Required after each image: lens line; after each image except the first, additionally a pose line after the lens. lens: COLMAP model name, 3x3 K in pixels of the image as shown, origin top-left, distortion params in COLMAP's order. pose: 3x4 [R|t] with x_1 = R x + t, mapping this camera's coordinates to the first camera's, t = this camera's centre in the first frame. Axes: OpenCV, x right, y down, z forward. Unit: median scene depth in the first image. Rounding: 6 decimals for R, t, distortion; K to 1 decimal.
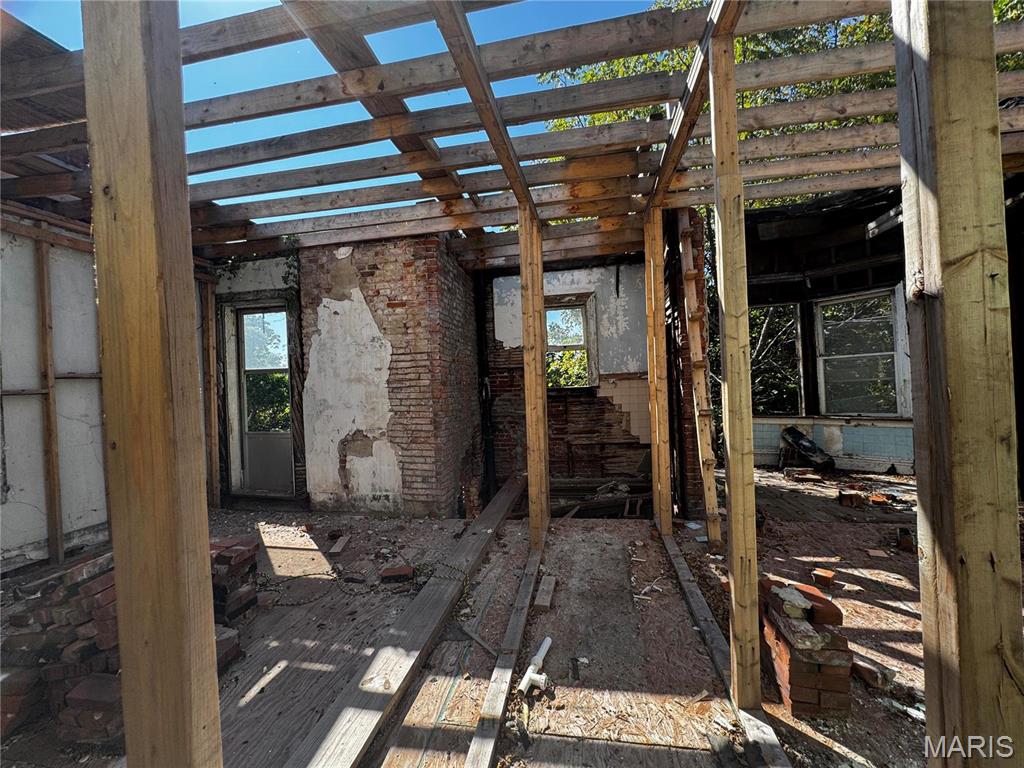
lens RADIAL K [[409.0, 0, 511.5], [0, 409.0, 383.7], [0, 0, 1]] dist [-0.004575, 0.000932]
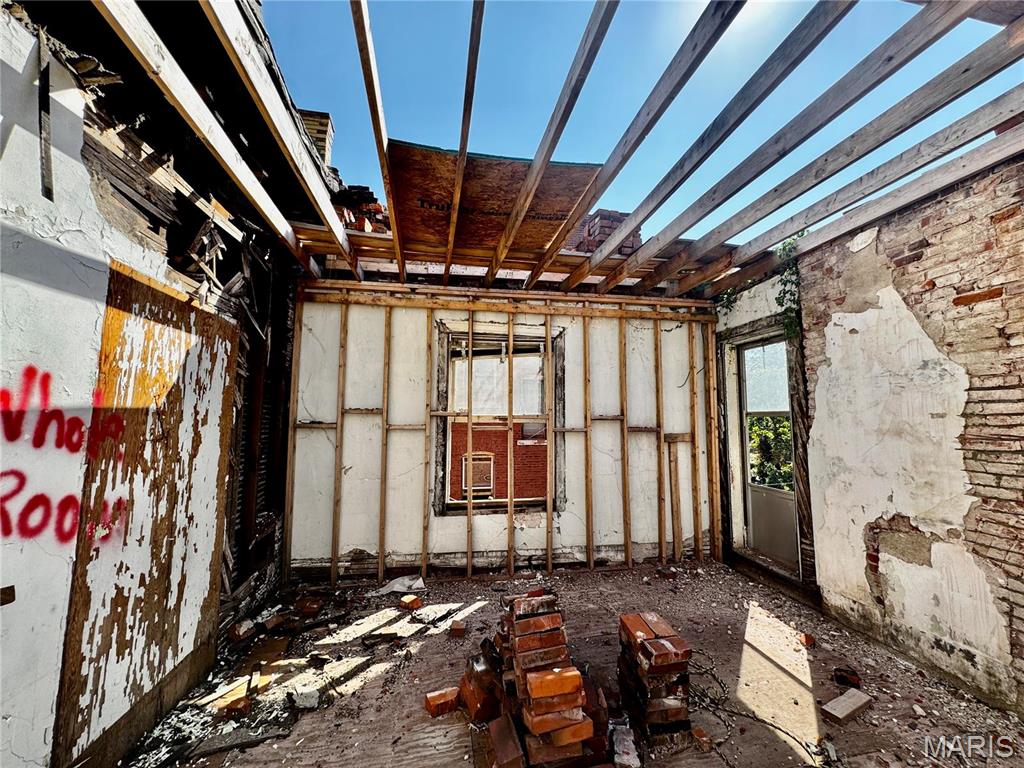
lens RADIAL K [[409.5, 0, 510.8], [0, 409.5, 383.7], [0, 0, 1]] dist [-0.004580, 0.000665]
pose [[0.349859, -0.052029, -0.935357, 0.002068], [-0.024589, 0.997603, -0.064688, -0.028219], [0.936480, 0.045631, 0.347741, 0.234288]]
